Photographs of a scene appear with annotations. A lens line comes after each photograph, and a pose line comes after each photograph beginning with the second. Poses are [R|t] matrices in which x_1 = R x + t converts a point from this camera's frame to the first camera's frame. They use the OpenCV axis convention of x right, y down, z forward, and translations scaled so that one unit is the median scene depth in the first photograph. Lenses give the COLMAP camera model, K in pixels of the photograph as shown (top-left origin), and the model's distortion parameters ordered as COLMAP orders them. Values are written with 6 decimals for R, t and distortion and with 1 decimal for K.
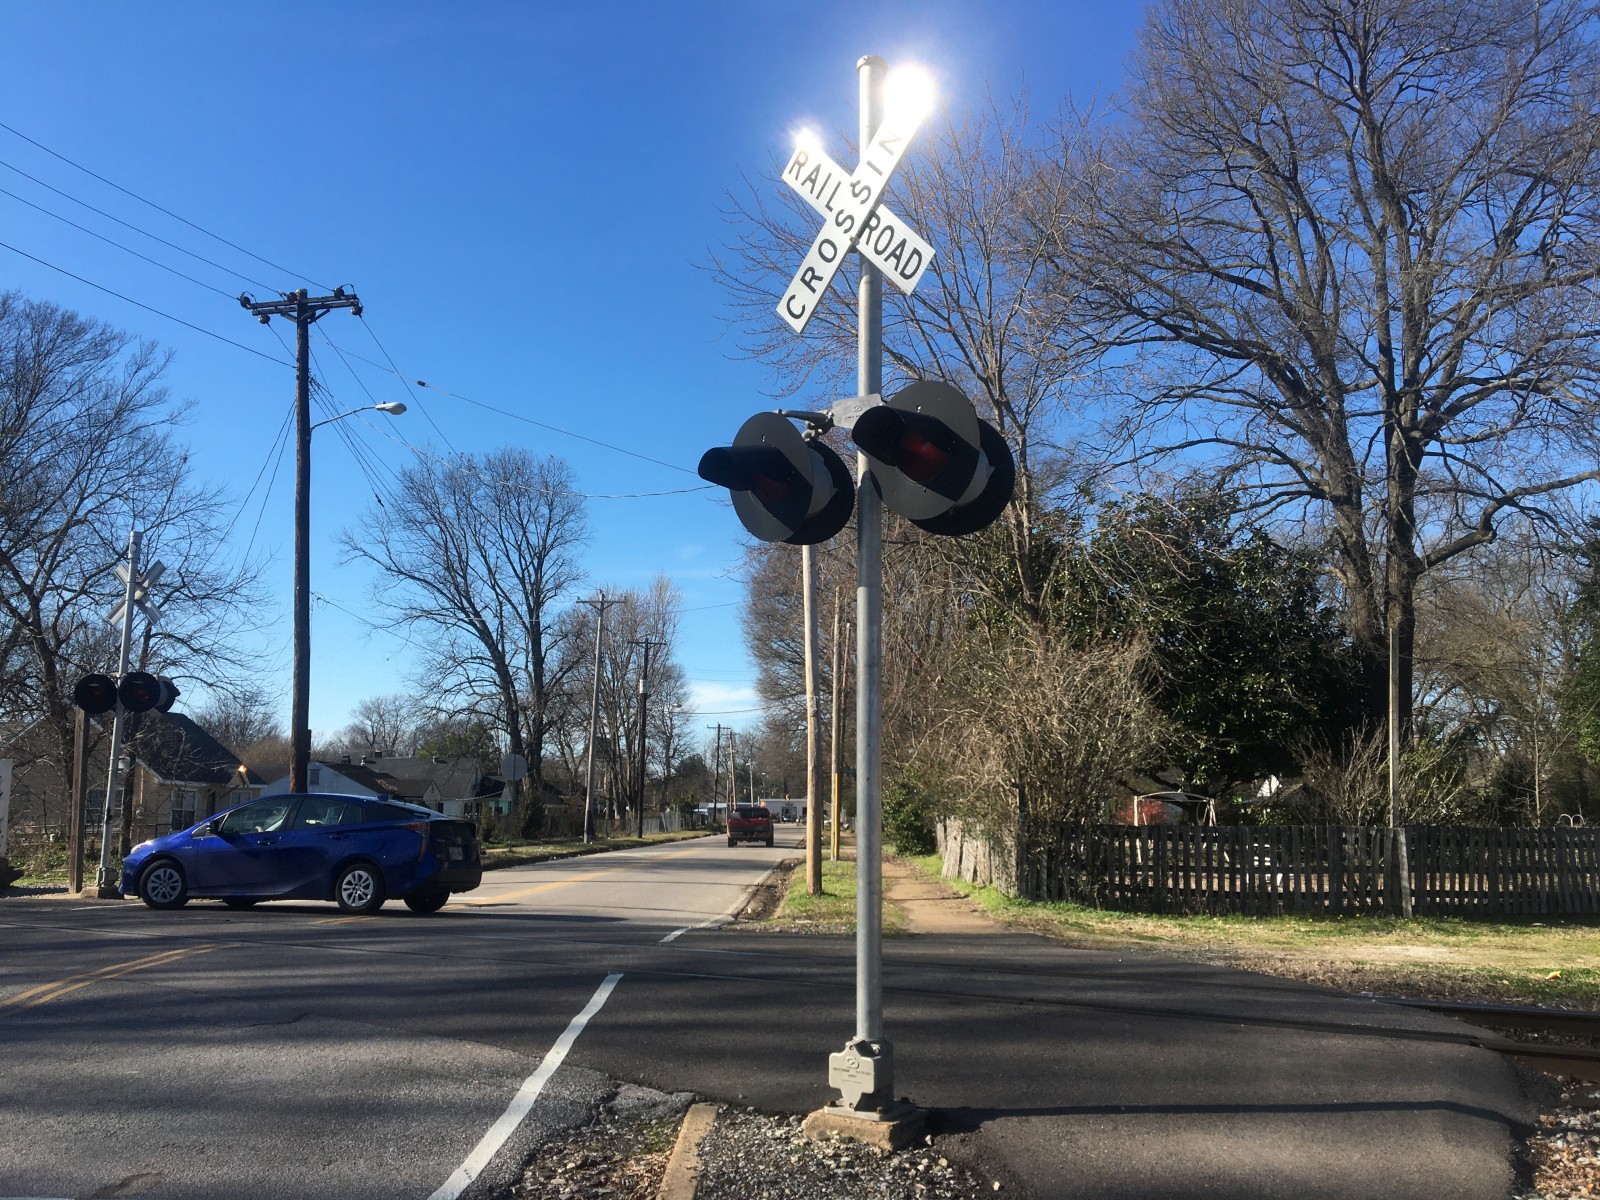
lens RADIAL K [[1355.3, 0, 783.0], [0, 1355.3, 600.3], [0, 0, 1]] dist [0.086646, -0.147361]
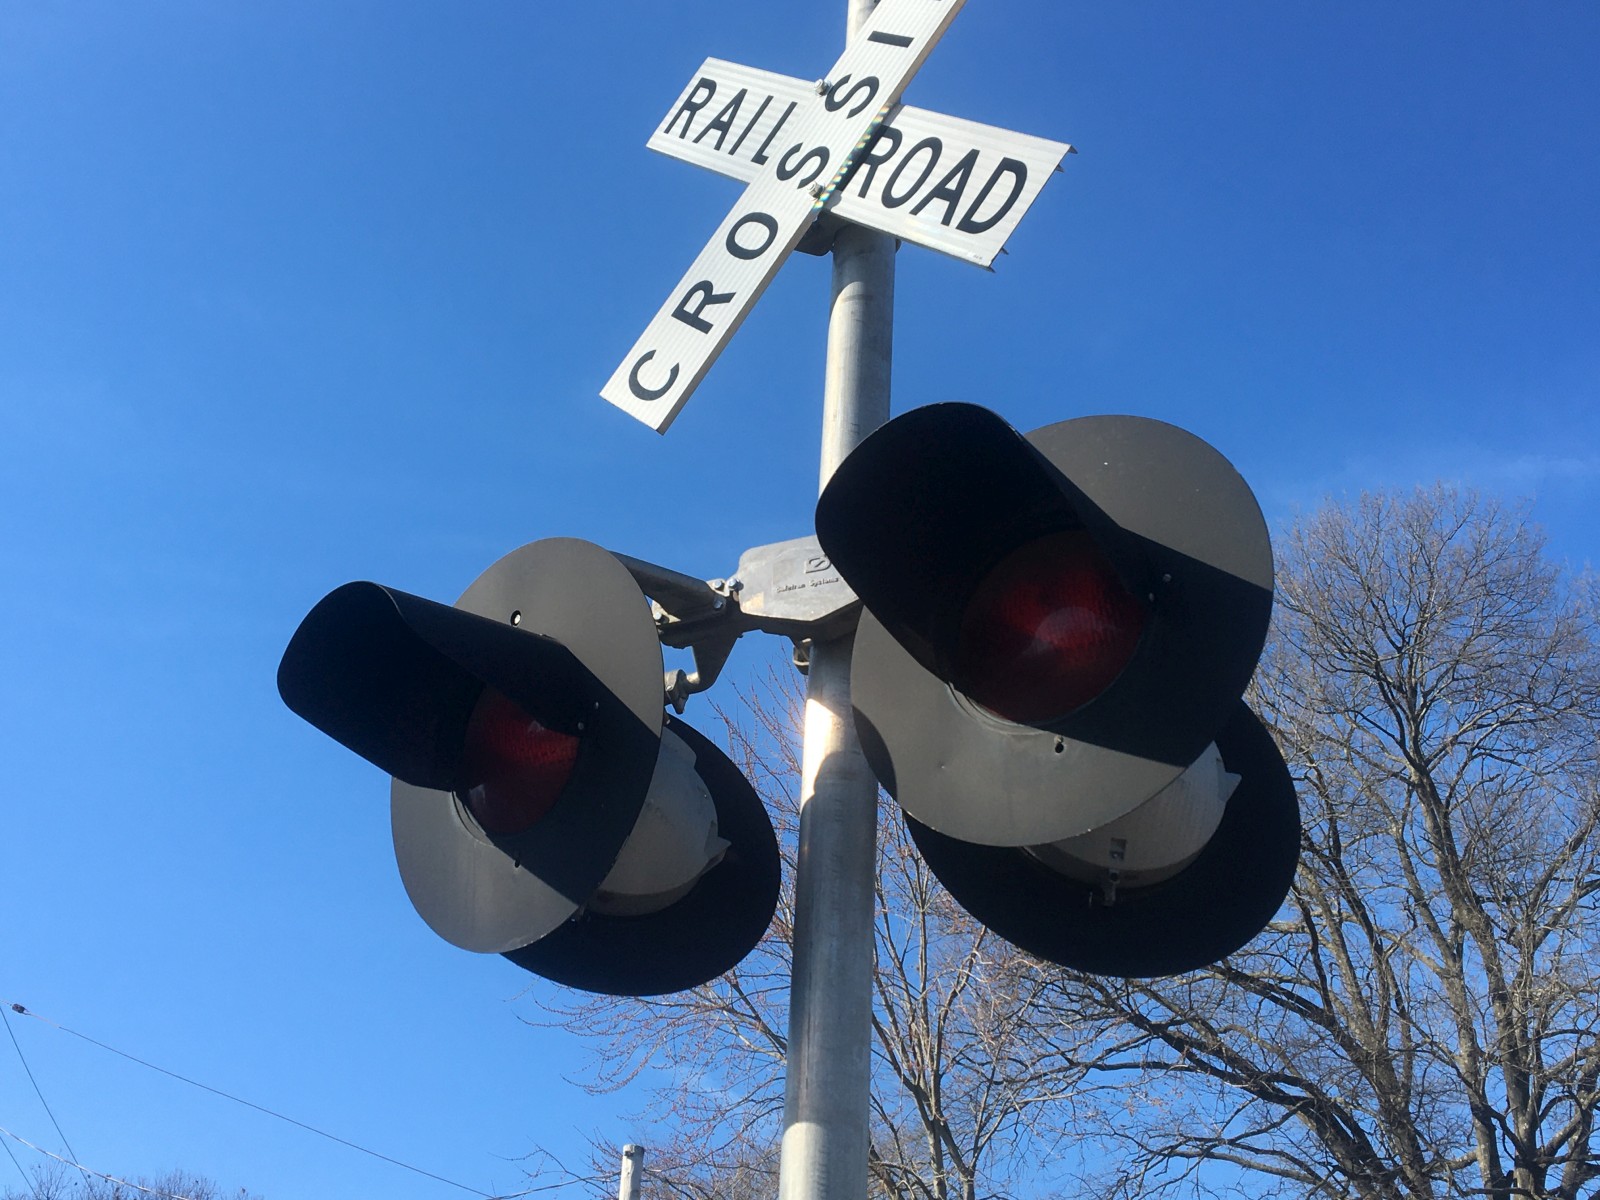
lens RADIAL K [[1827.8, 0, 748.0], [0, 1827.8, 600.9], [0, 0, 1]] dist [-0.003637, -0.006230]
pose [[0.993663, 0.101381, 0.048536, 0.003538], [-0.070606, 0.898977, -0.432267, 0.010885], [-0.087457, 0.426100, 0.900439, 0.119405]]
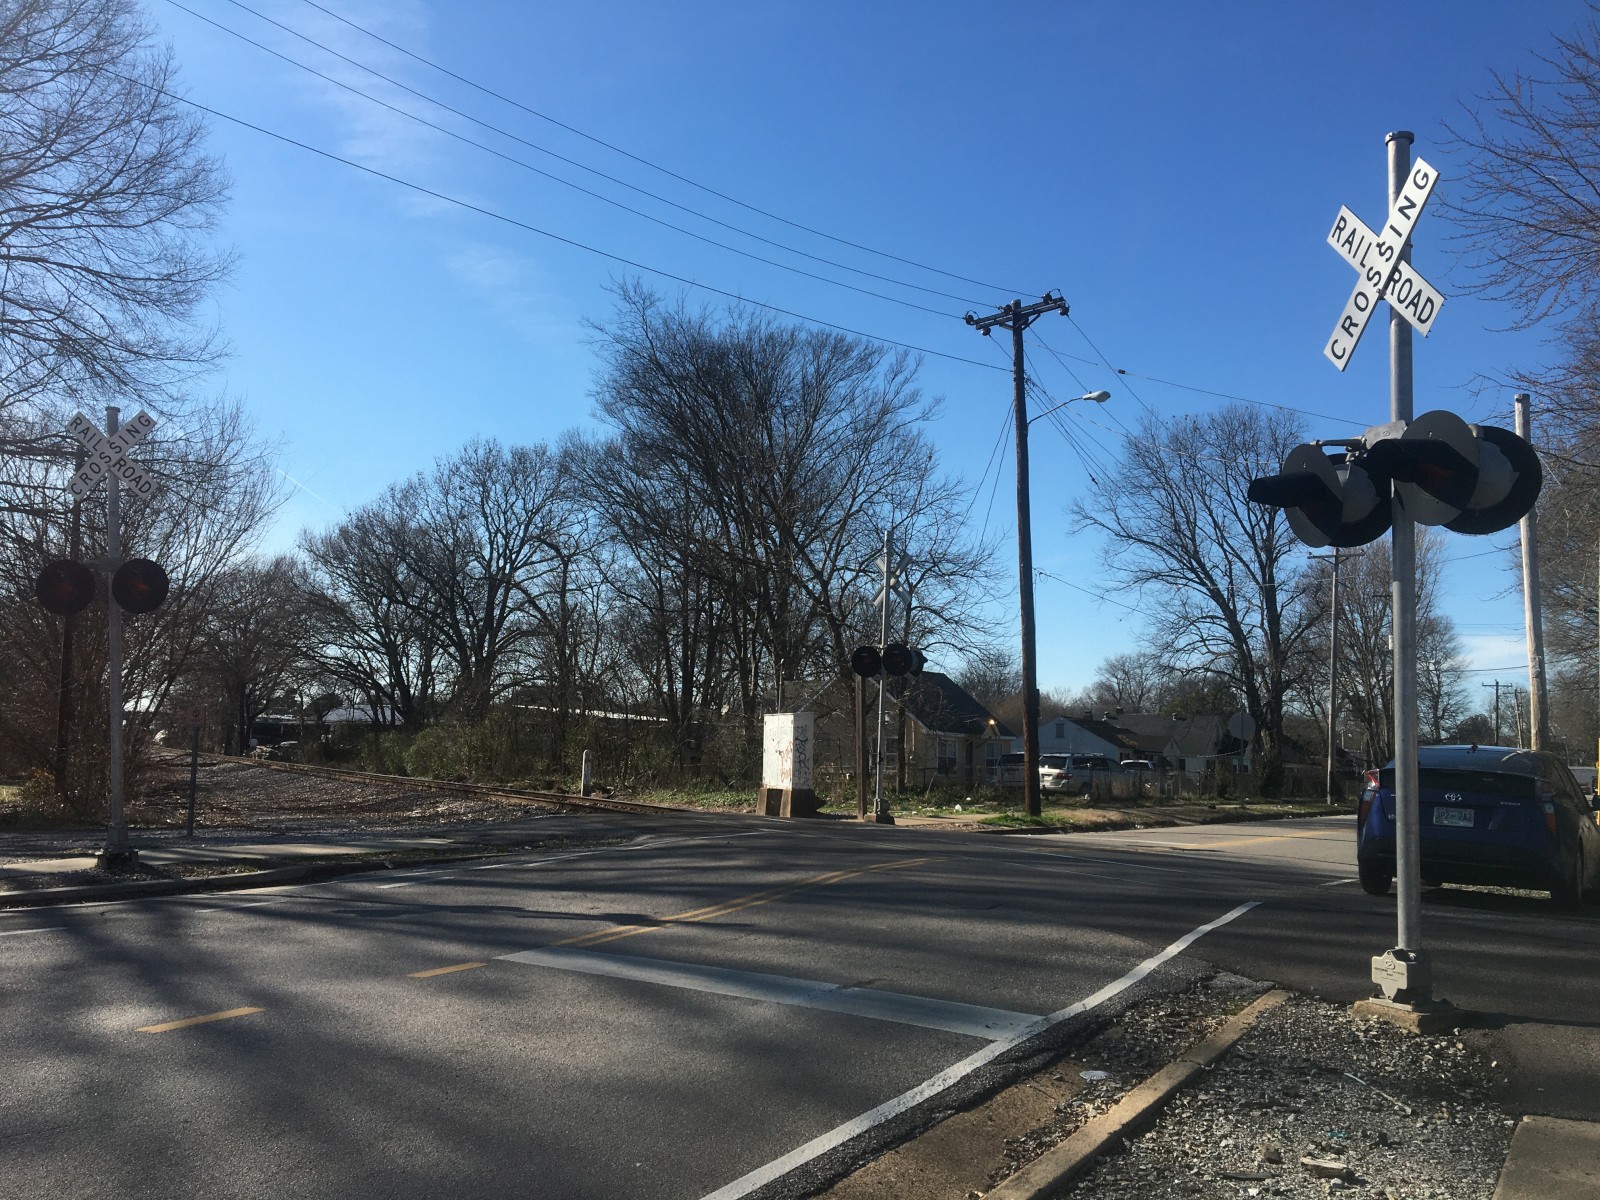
lens RADIAL K [[1355.3, 0, 783.0], [0, 1355.3, 600.3], [0, 0, 1]] dist [0.086646, -0.147361]
pose [[0.859743, -0.033879, -0.509603, 0.041097], [0.050010, 0.998587, 0.017983, -0.008214], [0.508273, -0.040945, 0.860222, -0.063736]]
